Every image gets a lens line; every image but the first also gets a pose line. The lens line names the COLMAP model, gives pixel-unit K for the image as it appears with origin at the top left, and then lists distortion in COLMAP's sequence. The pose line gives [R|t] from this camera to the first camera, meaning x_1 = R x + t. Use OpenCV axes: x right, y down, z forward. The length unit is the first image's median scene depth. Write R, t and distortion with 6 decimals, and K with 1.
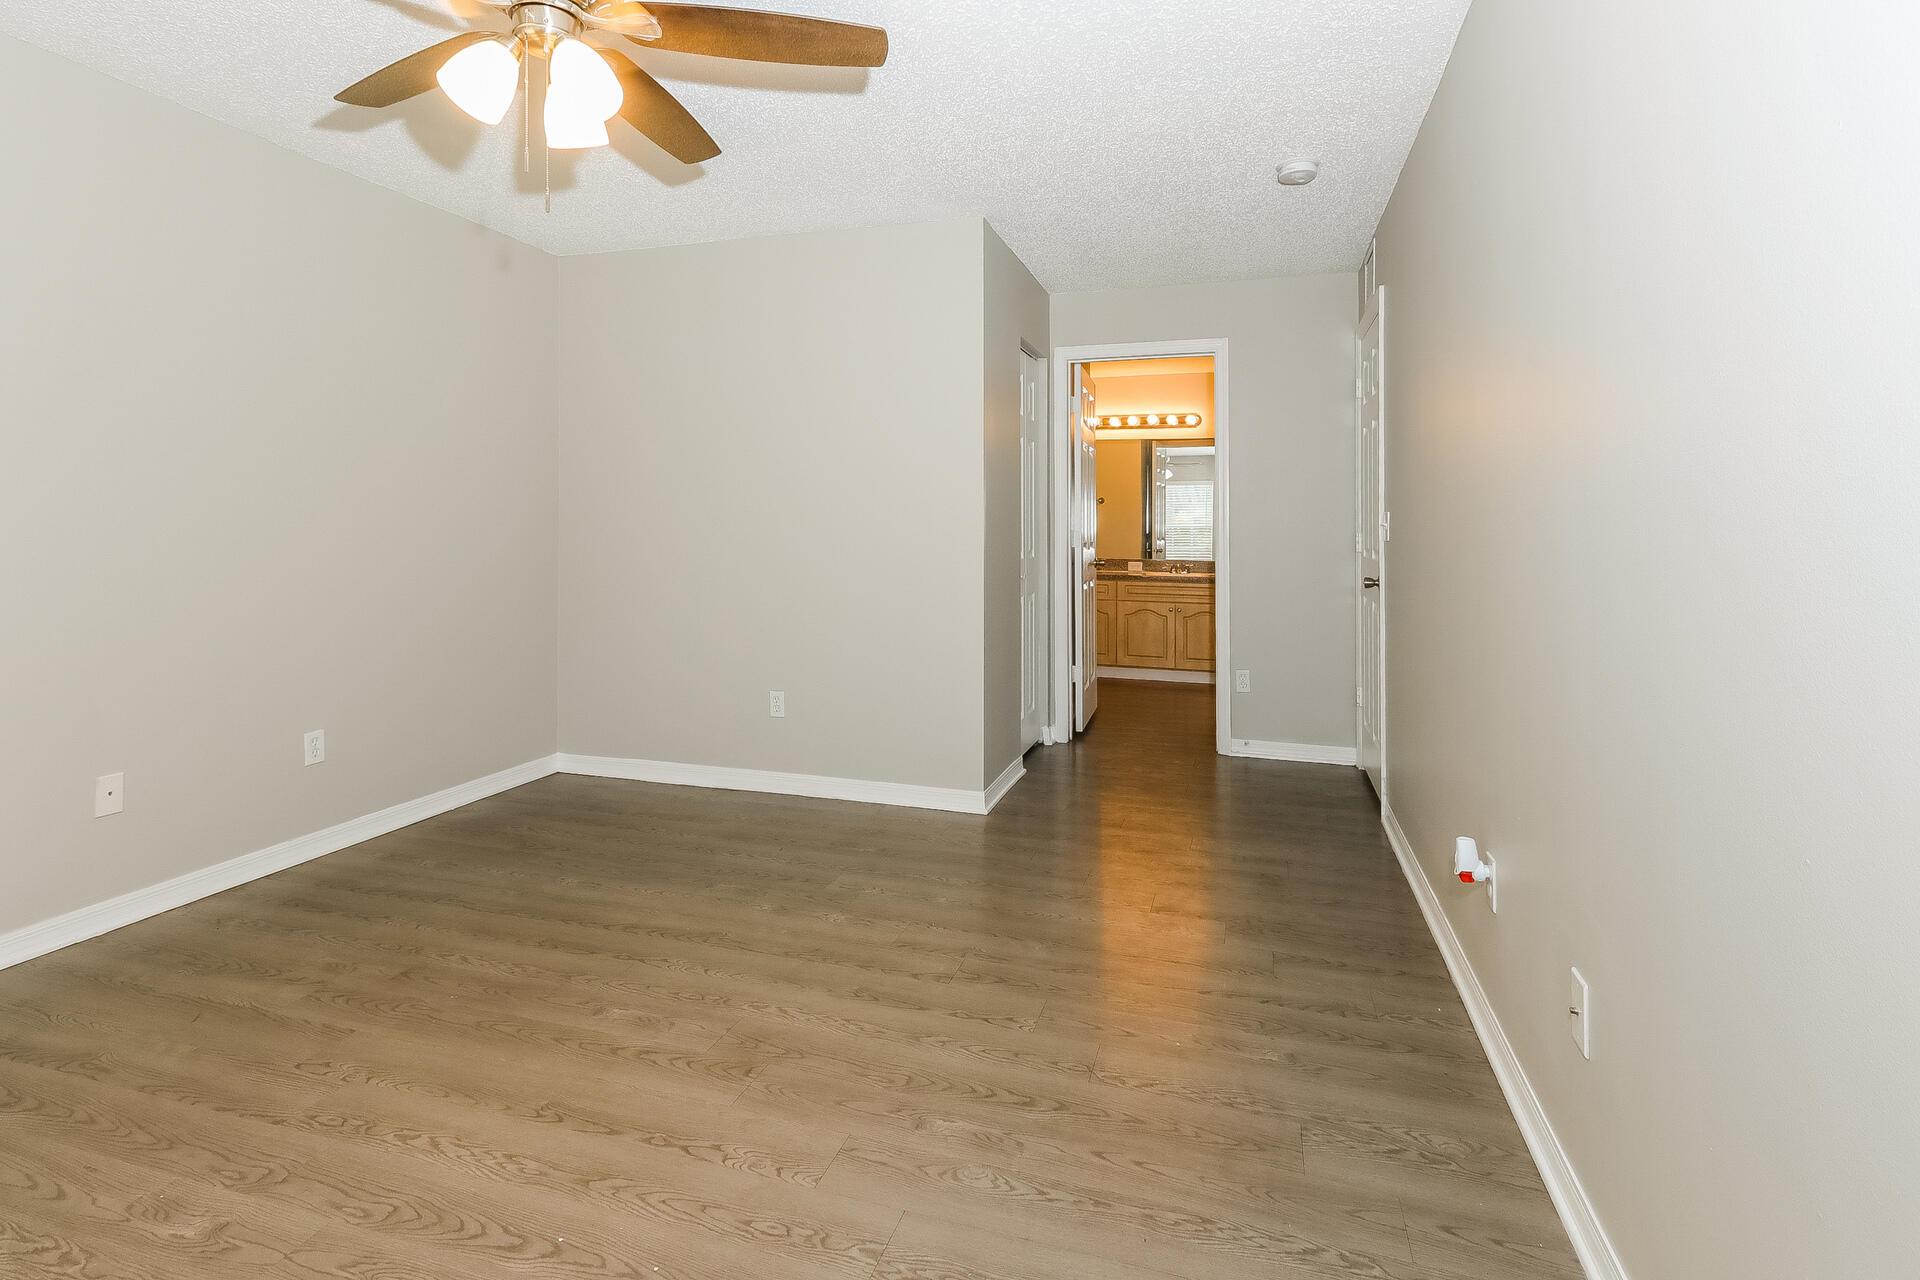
lens RADIAL K [[911.9, 0, 960.0], [0, 911.9, 640.0], [0, 0, 1]] dist [0.025183, 0.000092]
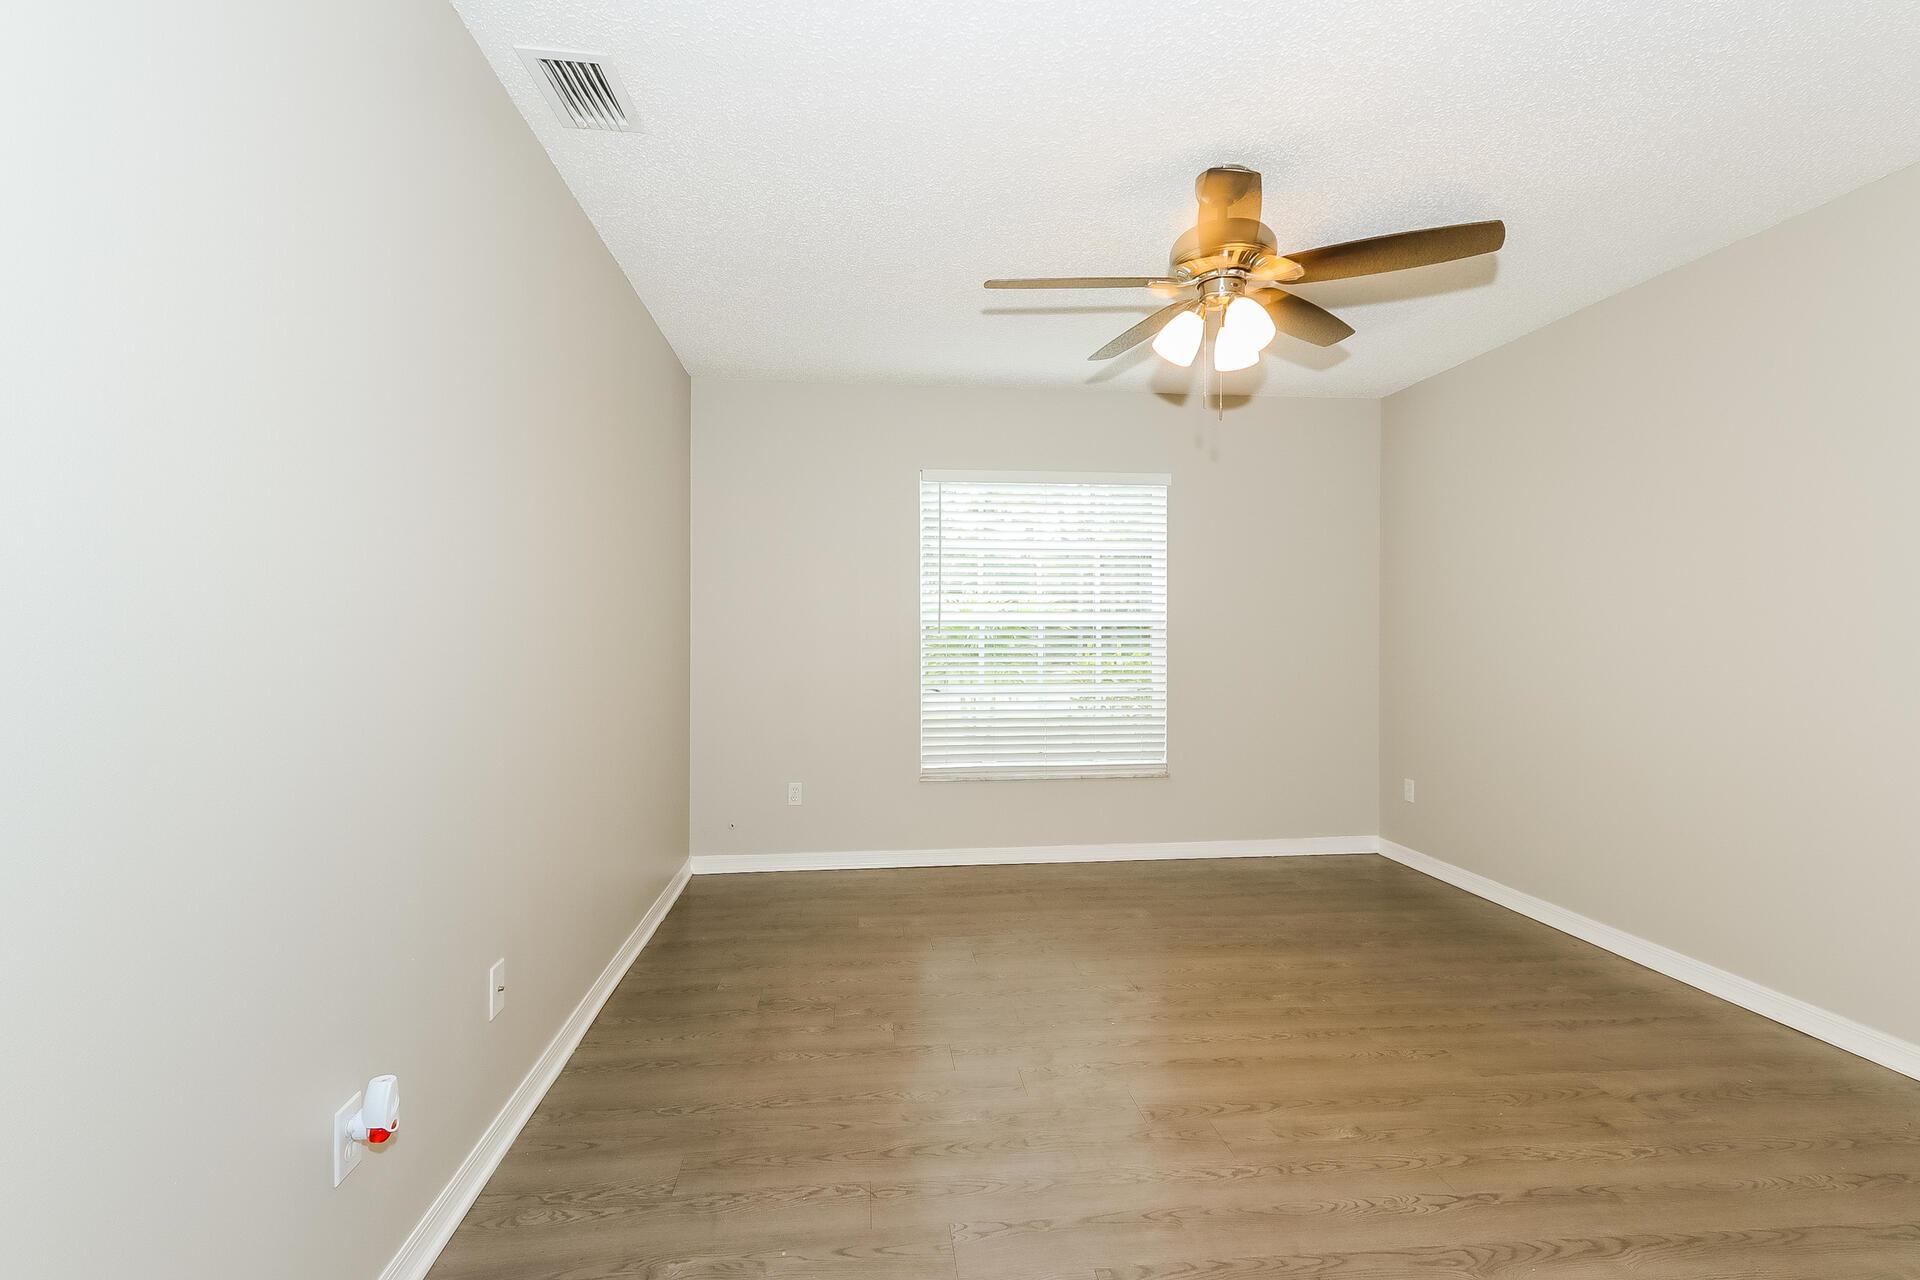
lens RADIAL K [[911.9, 0, 960.0], [0, 911.9, 640.0], [0, 0, 1]] dist [0.025183, 0.000092]
pose [[-0.912096, -0.003066, -0.409965, 0.454351], [-0.057118, 0.991170, 0.119663, -0.238767], [0.405978, 0.132560, -0.904218, 1.817882]]
